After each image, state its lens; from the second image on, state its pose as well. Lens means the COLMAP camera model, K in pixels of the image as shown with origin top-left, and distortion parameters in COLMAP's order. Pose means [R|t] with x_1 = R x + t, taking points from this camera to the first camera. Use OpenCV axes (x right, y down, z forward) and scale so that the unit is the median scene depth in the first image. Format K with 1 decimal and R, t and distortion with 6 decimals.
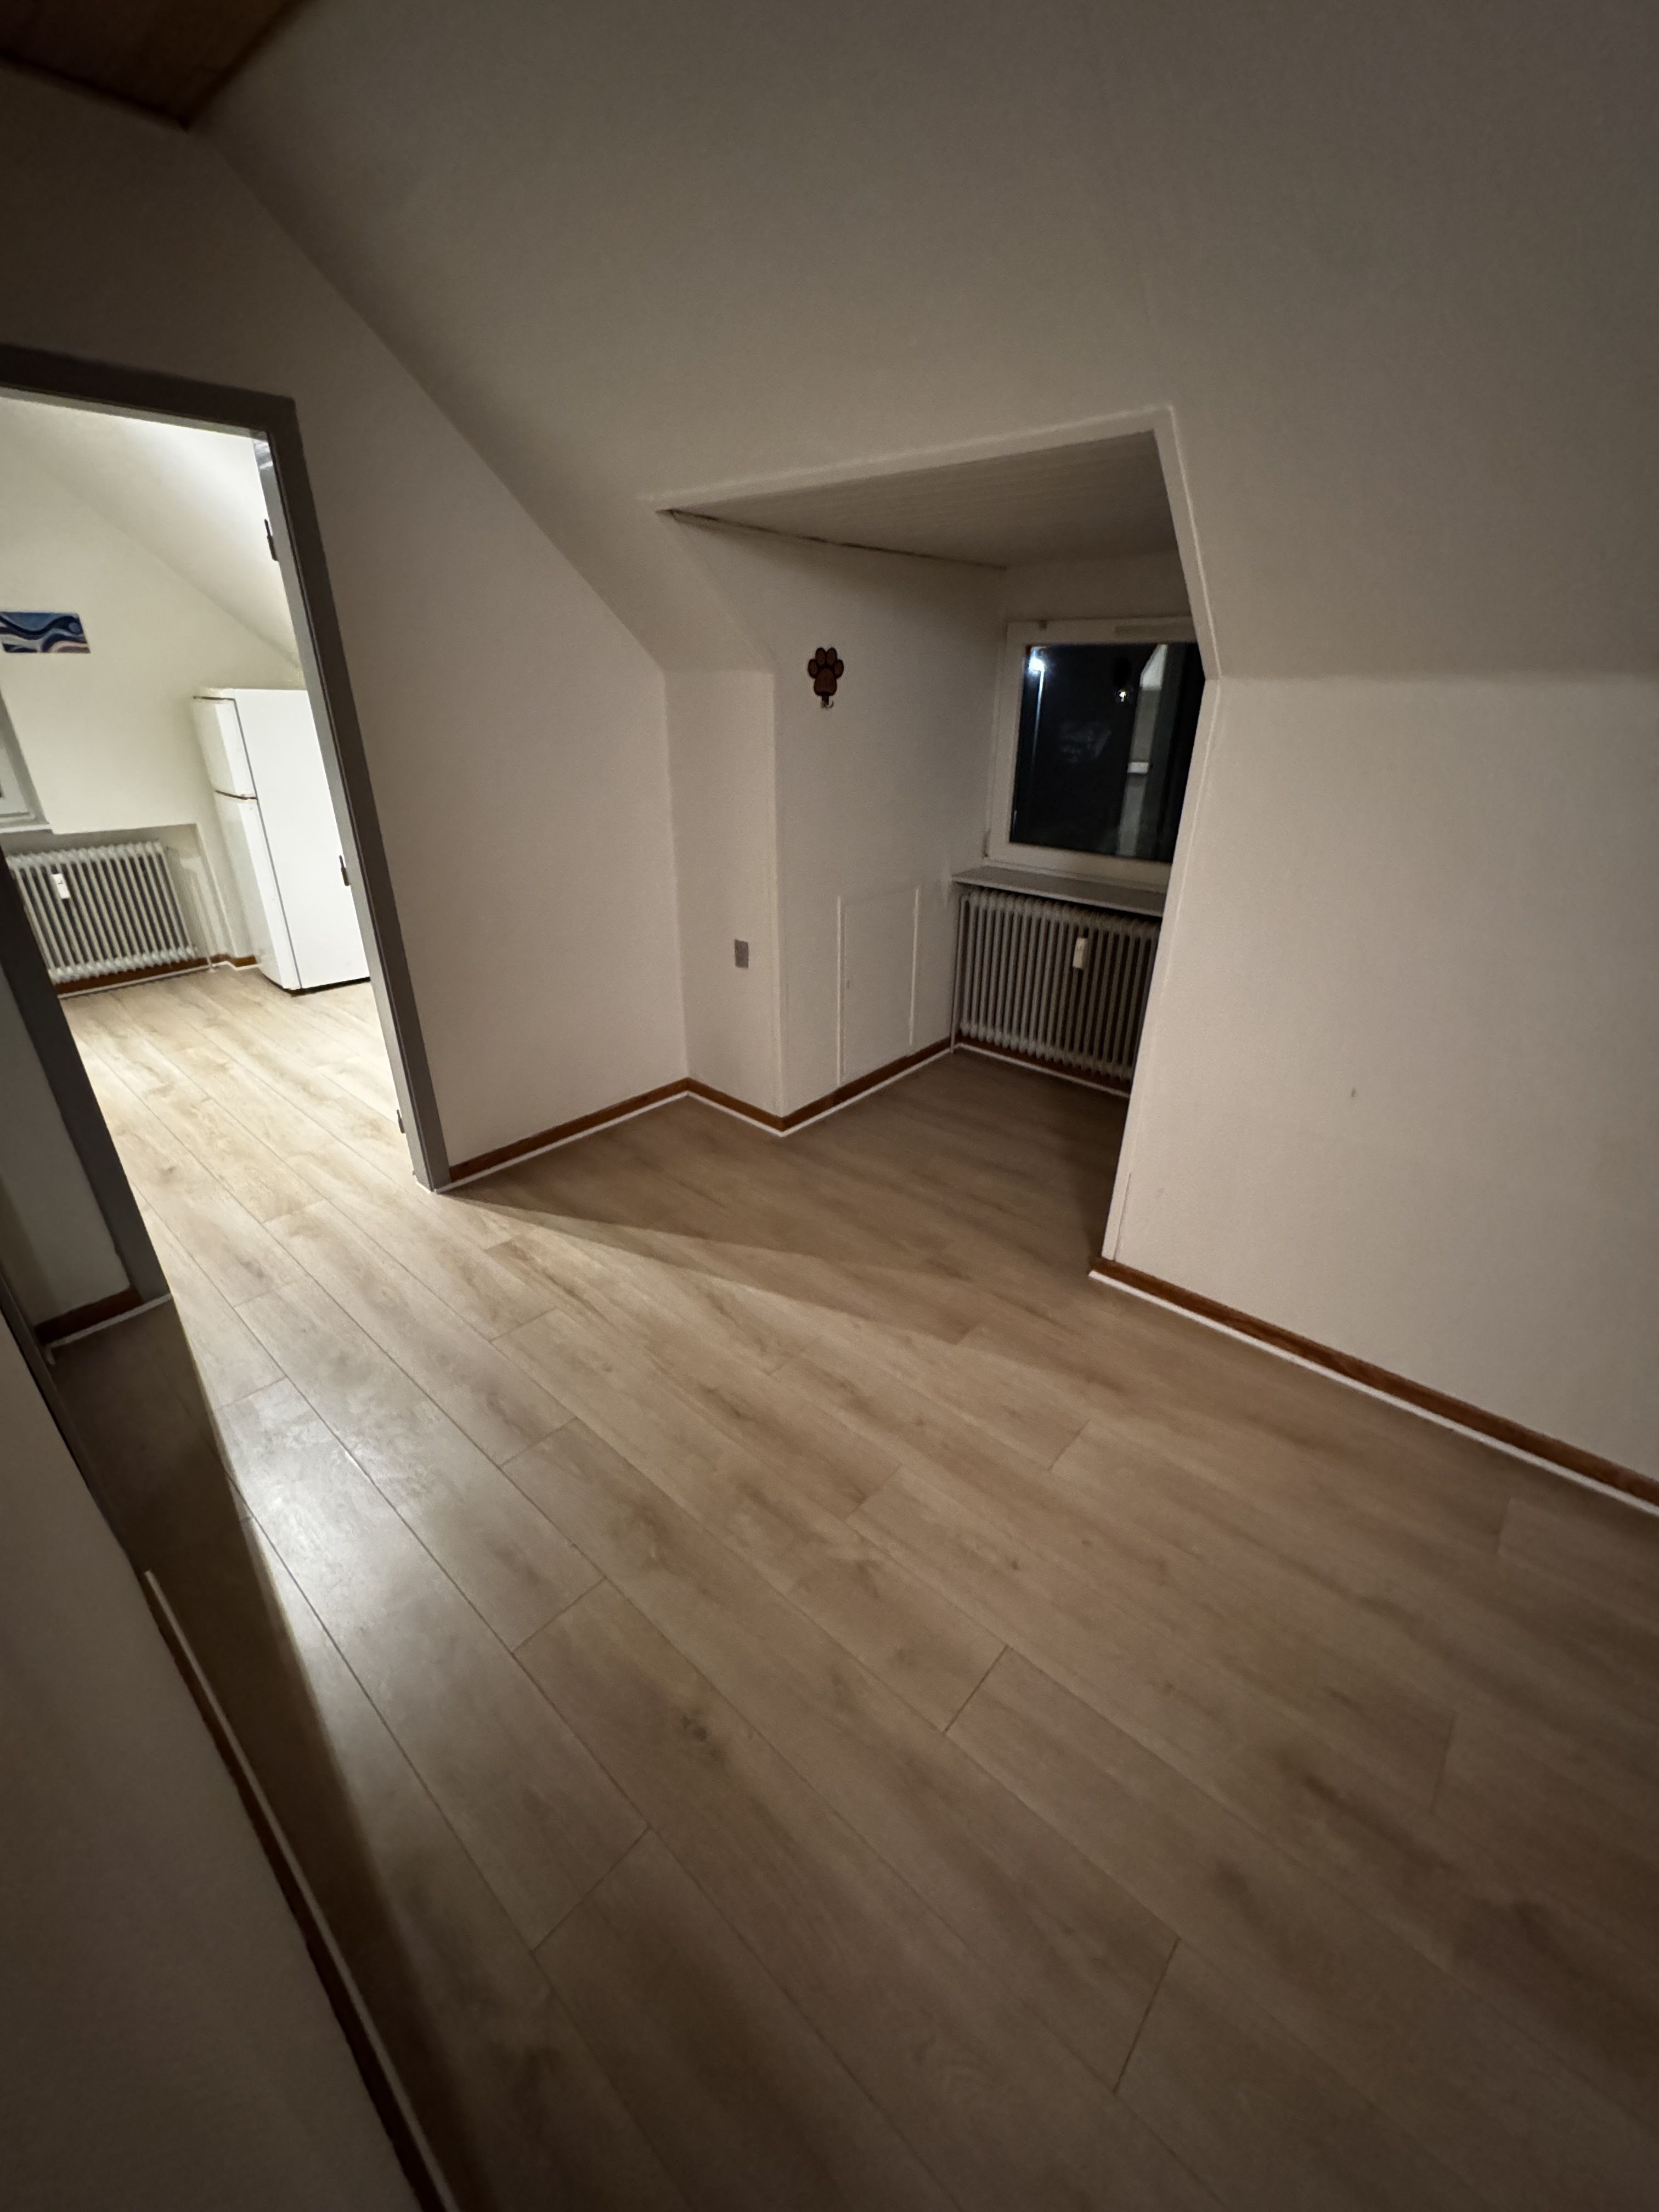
lens RADIAL K [[893.4, 0, 830.0], [0, 893.4, 1097.5], [0, 0, 1]] dist [-0.000445, -0.000004]
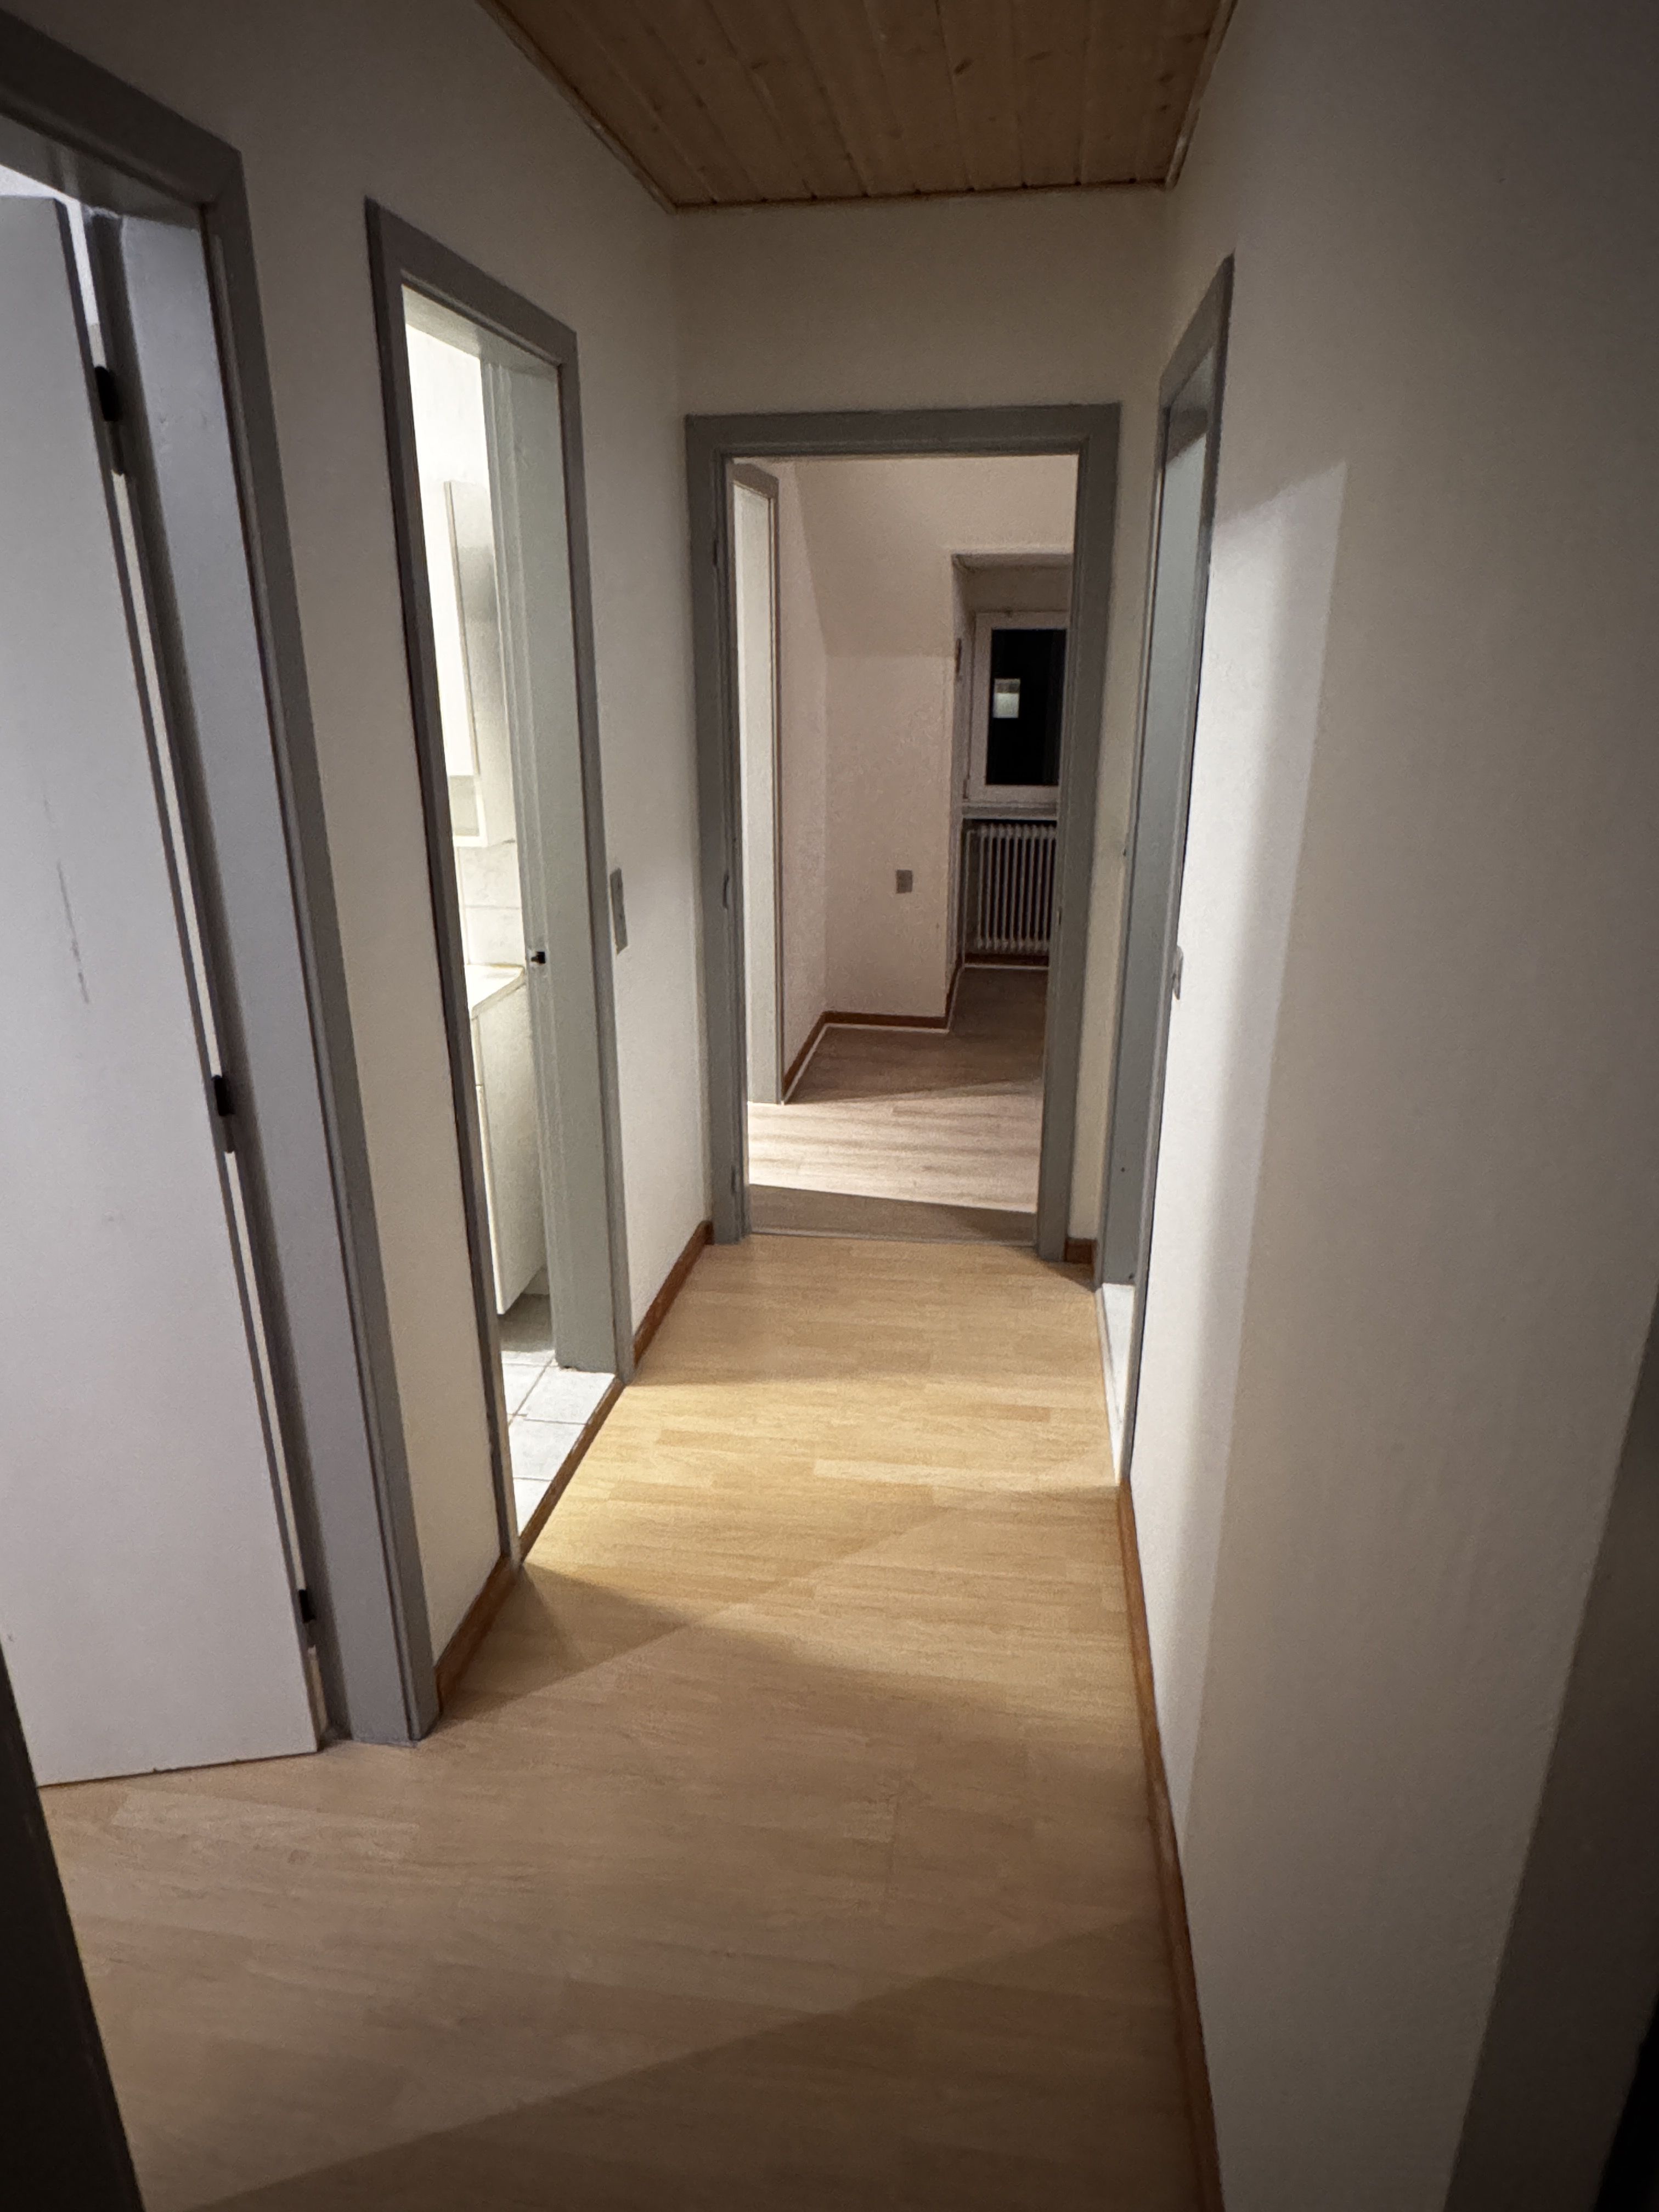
lens RADIAL K [[1341.7, 0, 828.5], [0, 1341.7, 1109.2], [0, 0, 1]] dist [0.000805, 0.000017]
pose [[0.835328, -0.192438, 0.514971, -1.019432], [0.242230, 0.969738, -0.030541, 0.143150], [-0.493510, 0.150253, 0.856663, -0.376239]]
